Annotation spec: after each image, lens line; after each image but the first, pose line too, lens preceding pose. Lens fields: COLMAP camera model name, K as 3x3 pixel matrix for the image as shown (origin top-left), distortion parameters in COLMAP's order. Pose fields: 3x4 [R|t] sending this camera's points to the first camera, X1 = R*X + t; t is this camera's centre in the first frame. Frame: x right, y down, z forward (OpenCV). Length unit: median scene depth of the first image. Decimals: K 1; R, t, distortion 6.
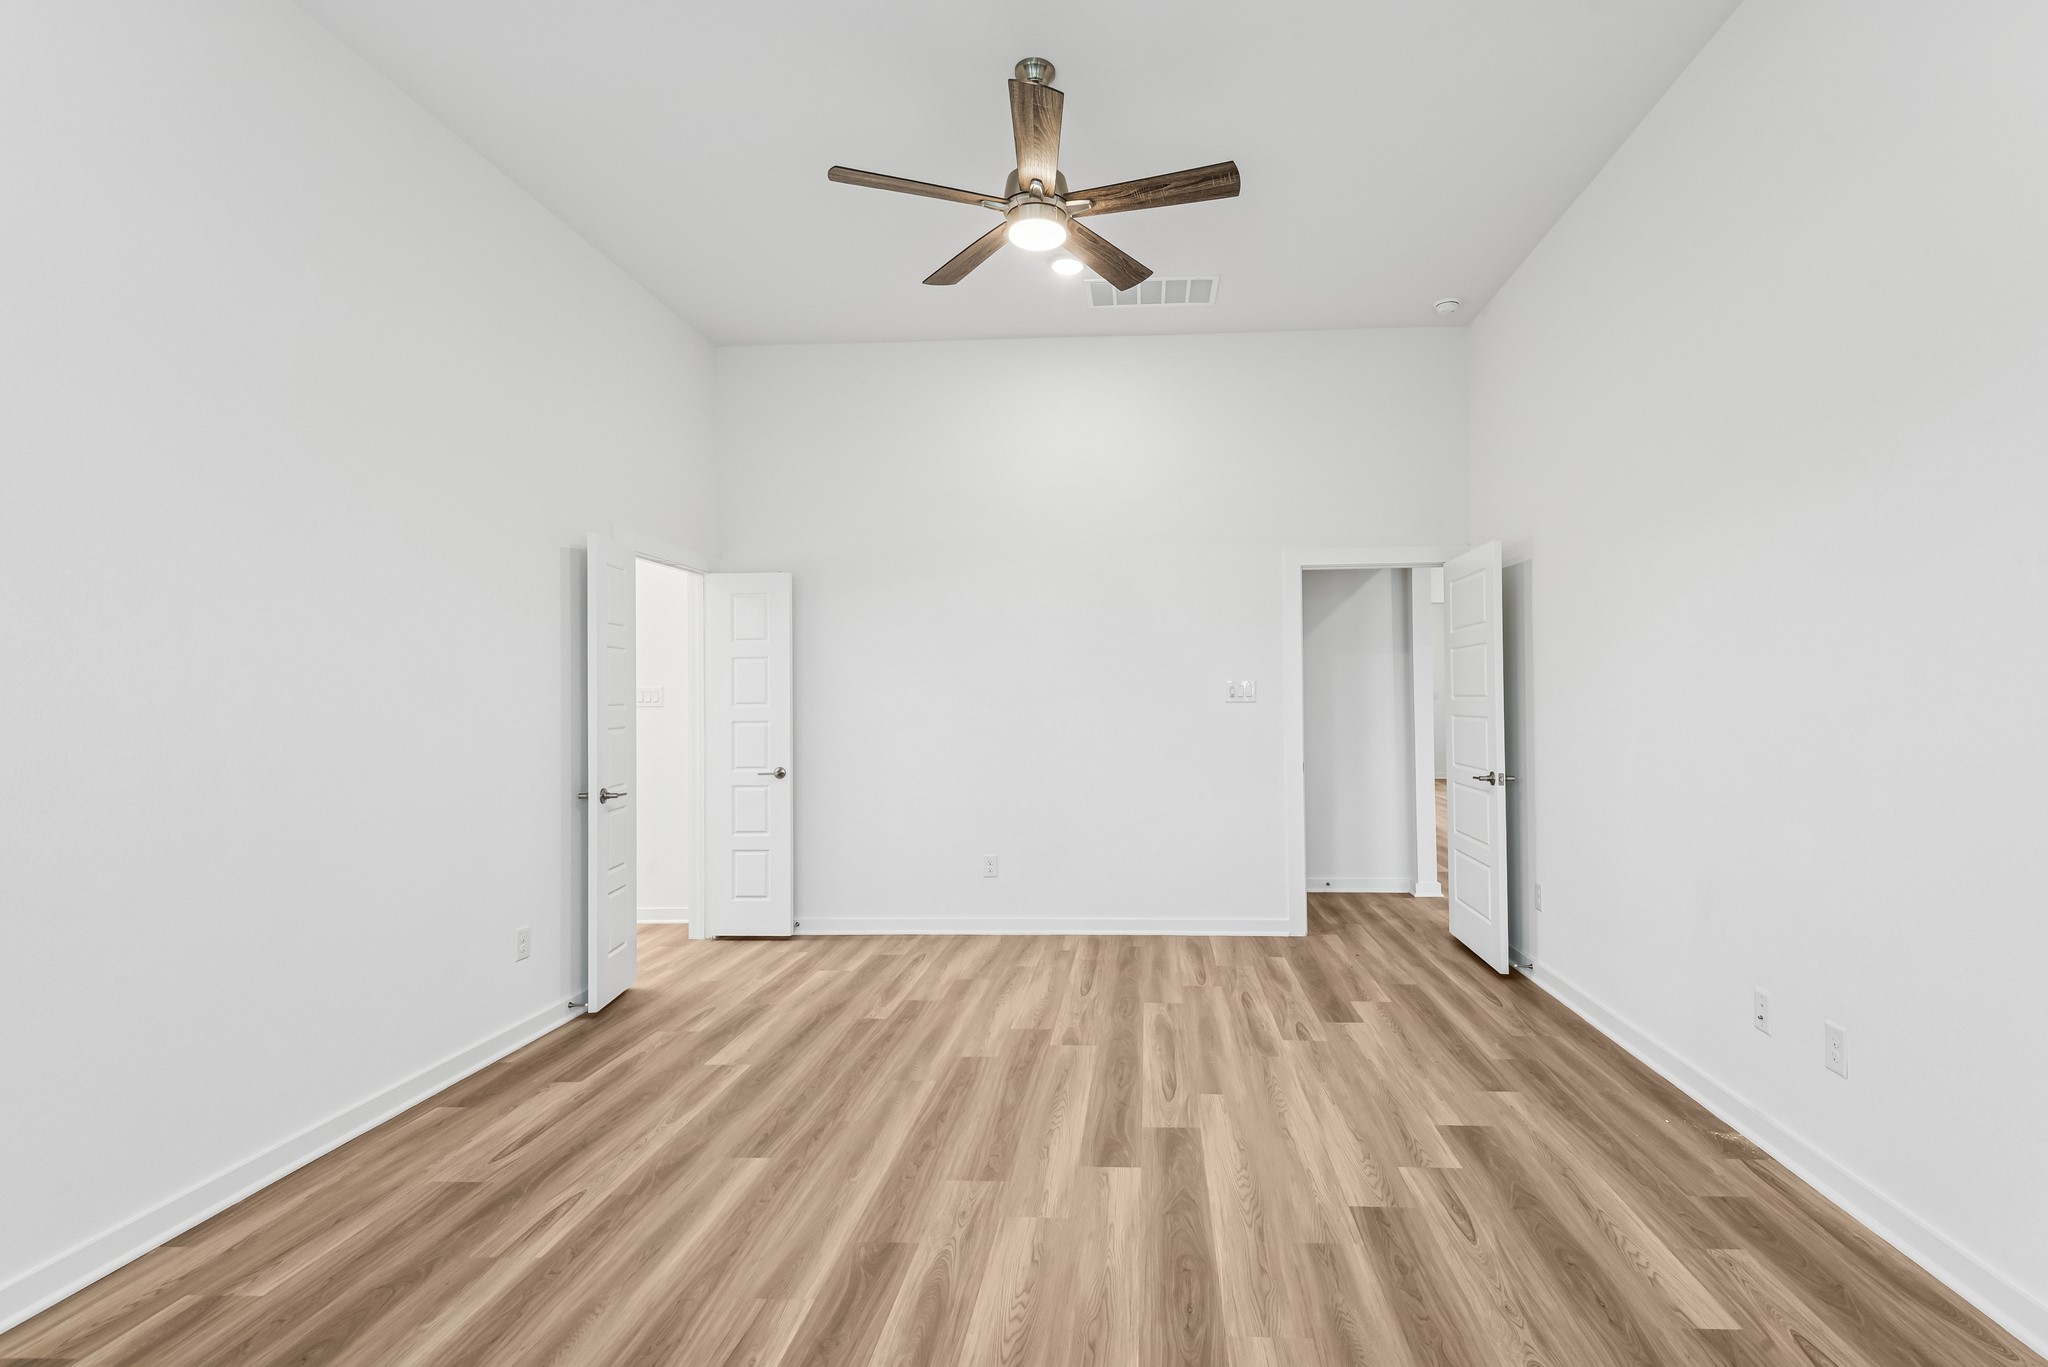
lens RADIAL K [[934.6, 0, 1029.9], [0, 934.6, 679.1], [0, 0, 1]] dist [0.030375, -0.014945]
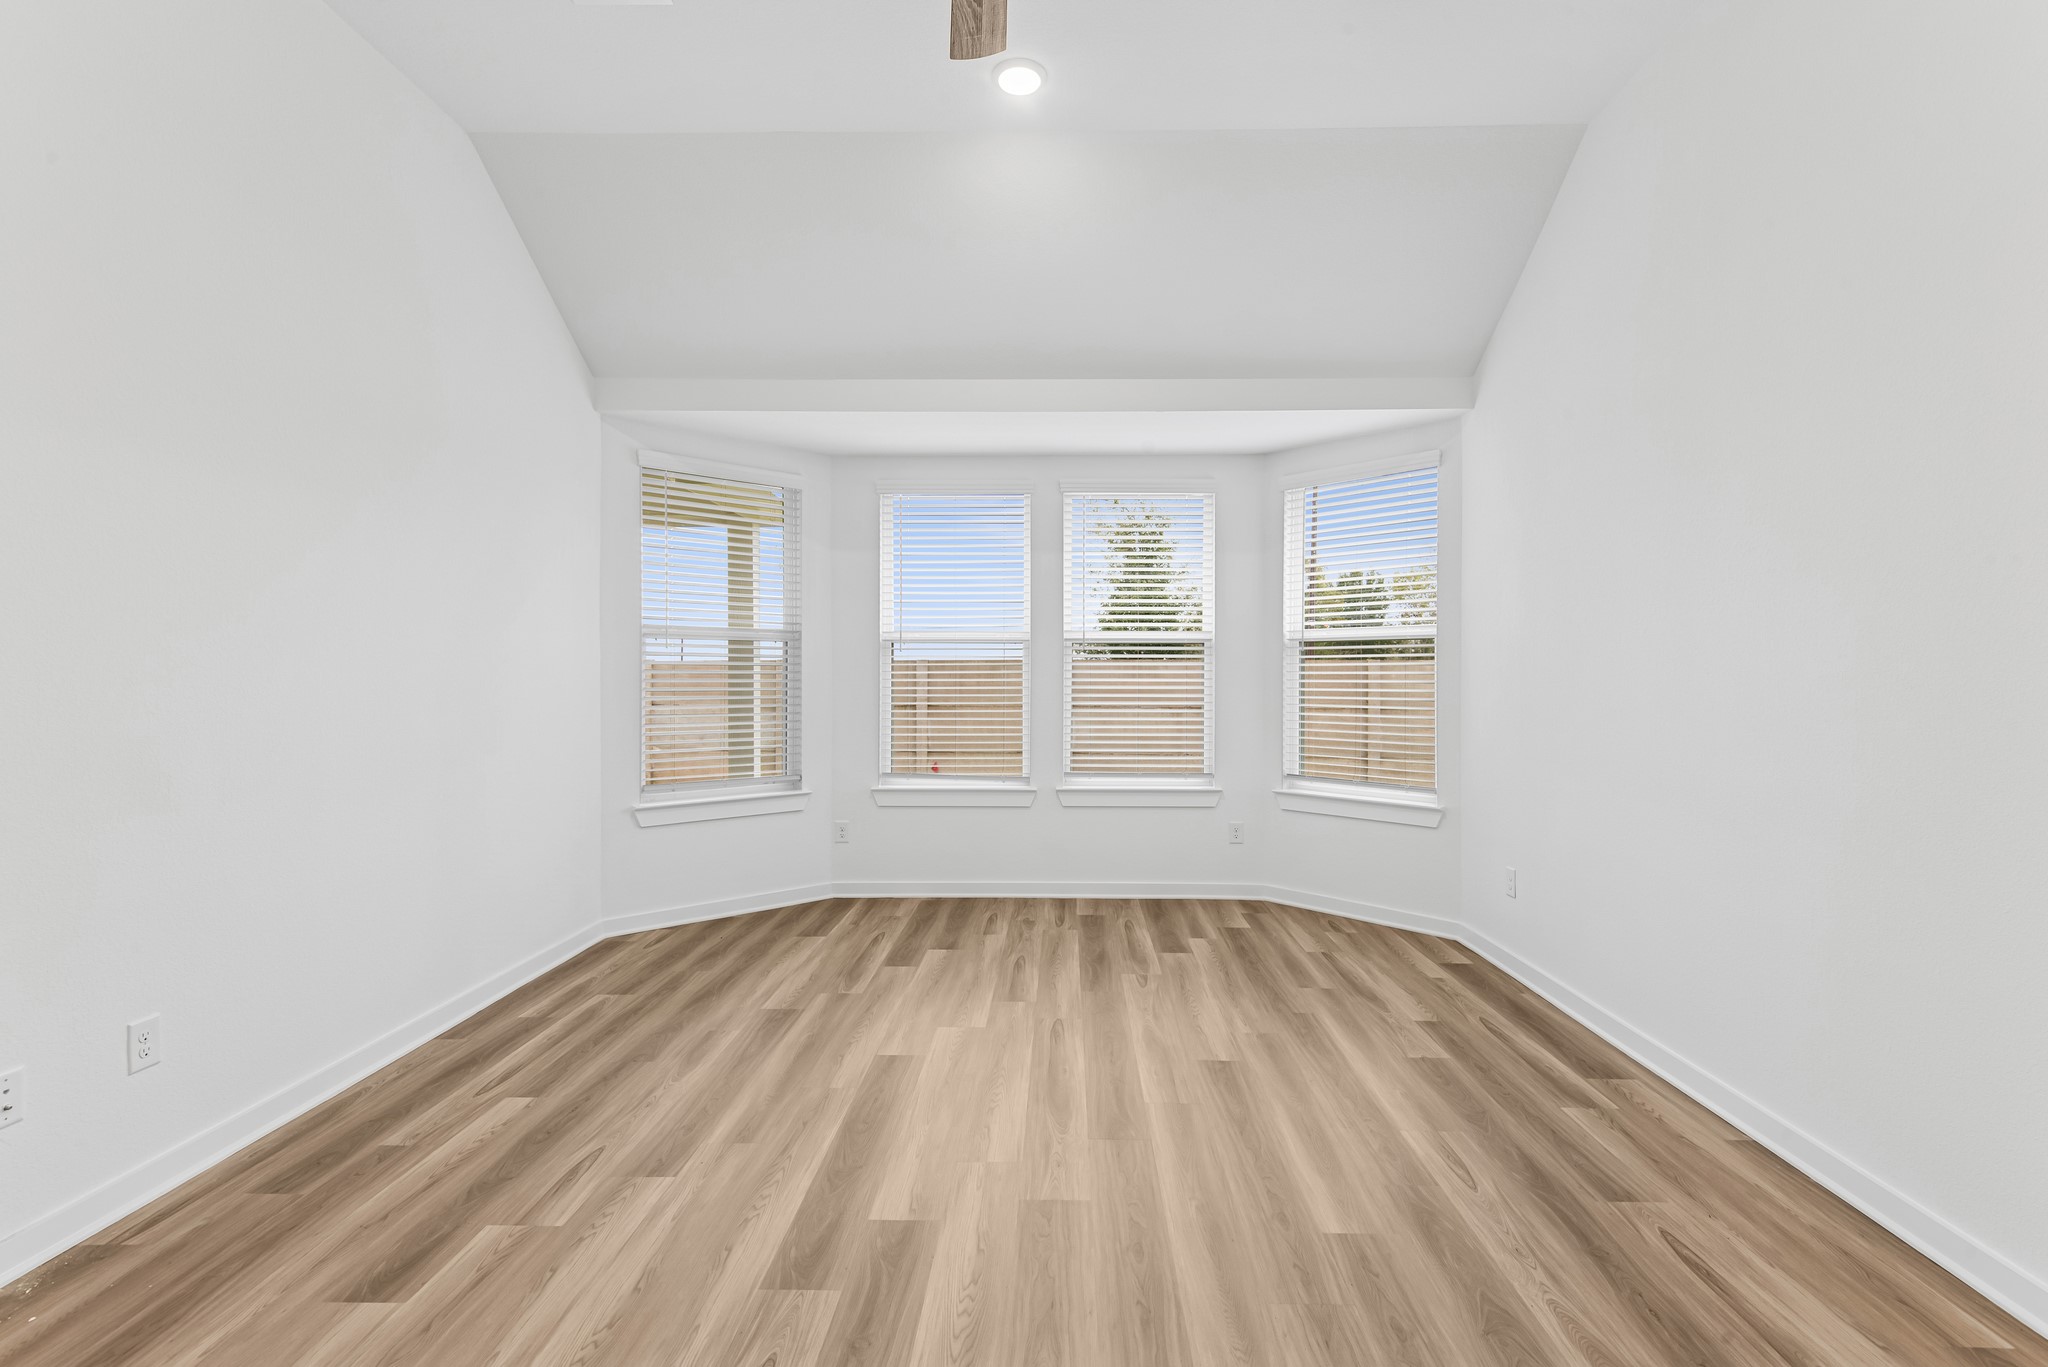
lens RADIAL K [[934.6, 0, 1029.9], [0, 934.6, 679.1], [0, 0, 1]] dist [0.030375, -0.014945]
pose [[-0.996242, 0.009071, -0.086136, 0.043655], [0.010458, 0.999823, -0.015666, 0.048544], [0.085978, -0.016508, -0.996160, 1.974459]]
